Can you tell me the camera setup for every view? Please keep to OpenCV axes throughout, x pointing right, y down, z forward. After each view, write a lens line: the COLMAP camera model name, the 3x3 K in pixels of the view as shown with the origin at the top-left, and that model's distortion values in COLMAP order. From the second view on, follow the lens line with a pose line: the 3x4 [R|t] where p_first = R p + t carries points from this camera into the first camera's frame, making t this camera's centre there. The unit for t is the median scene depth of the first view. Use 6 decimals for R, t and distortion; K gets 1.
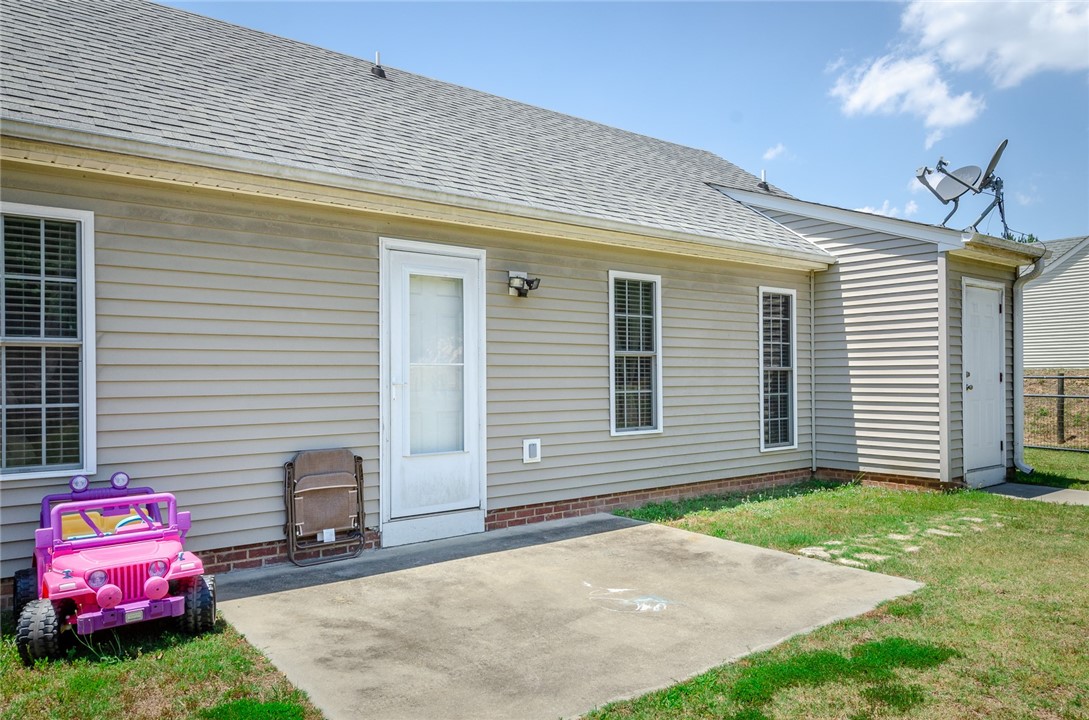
lens RADIAL K [[768.9, 0, 541.0], [0, 768.9, 374.0], [0, 0, 1]] dist [0.023346, -0.005172]
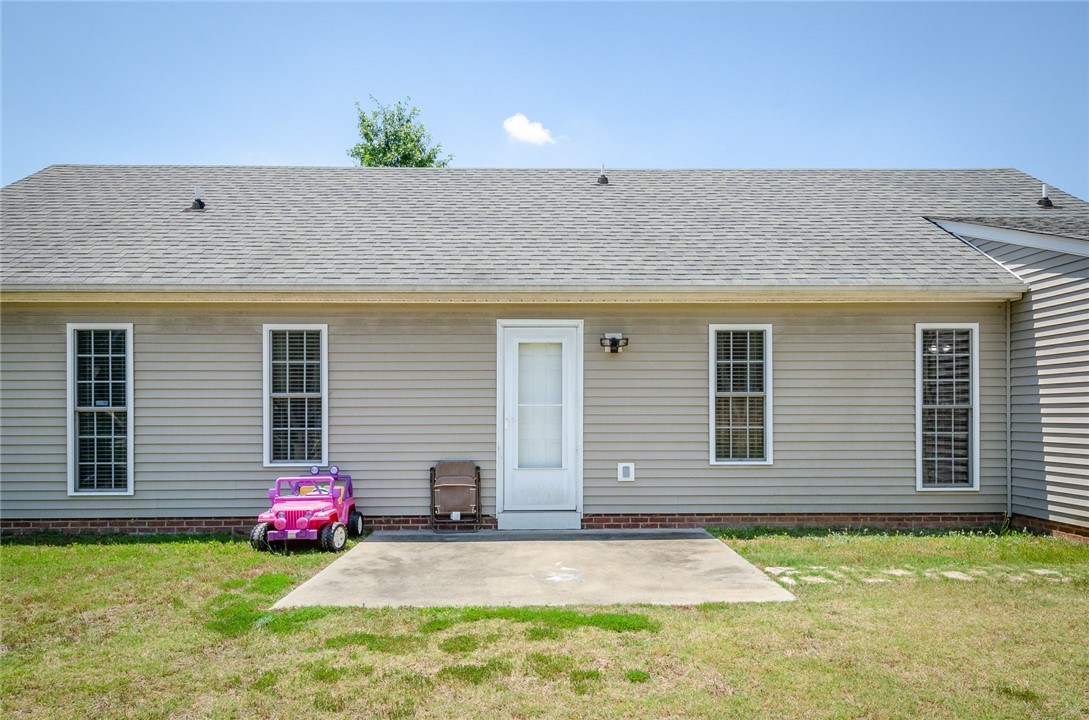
lens RADIAL K [[714.8, 0, 544.7], [0, 714.8, 412.9], [0, 0, 1]] dist [0.016170, -0.002610]
pose [[0.798861, 0.002451, -0.601511, 0.625878], [-0.000347, 0.999993, 0.003613, -0.003023], [0.601515, -0.002678, 0.798857, -0.037150]]
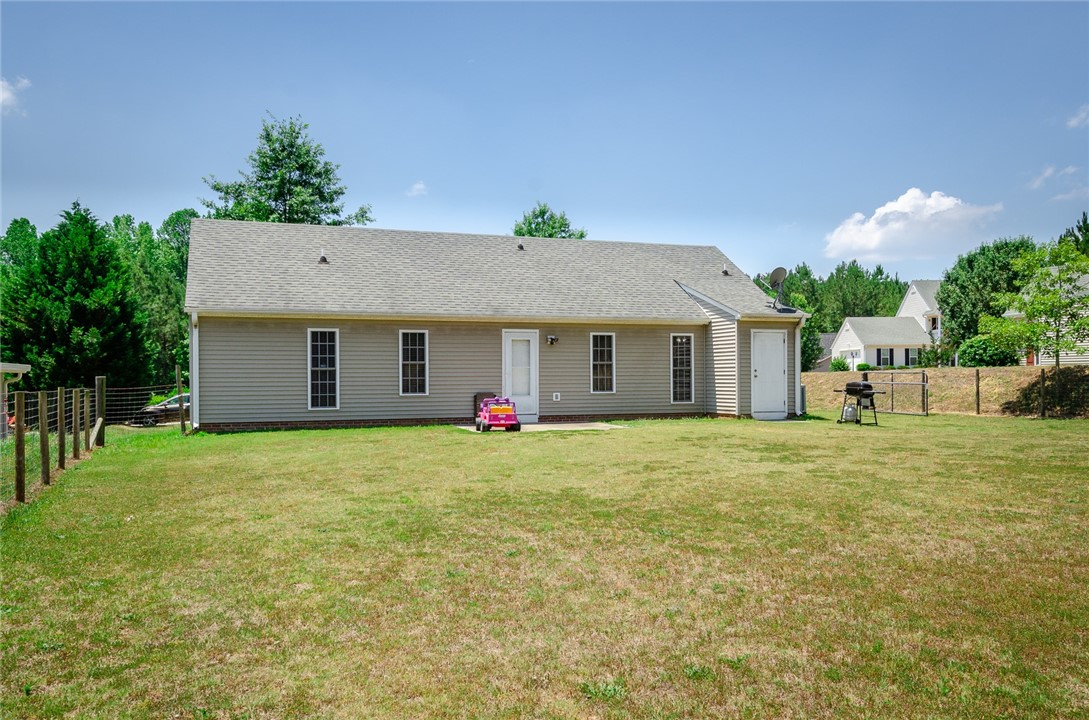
lens RADIAL K [[850.2, 0, 545.1], [0, 850.2, 376.9], [0, 0, 1]] dist [0.039418, 0.000396]
pose [[0.949491, 0.001054, -0.313792, 1.007828], [0.000254, 0.999991, 0.004125, 0.012003], [0.313793, -0.003997, 0.949483, -2.185018]]
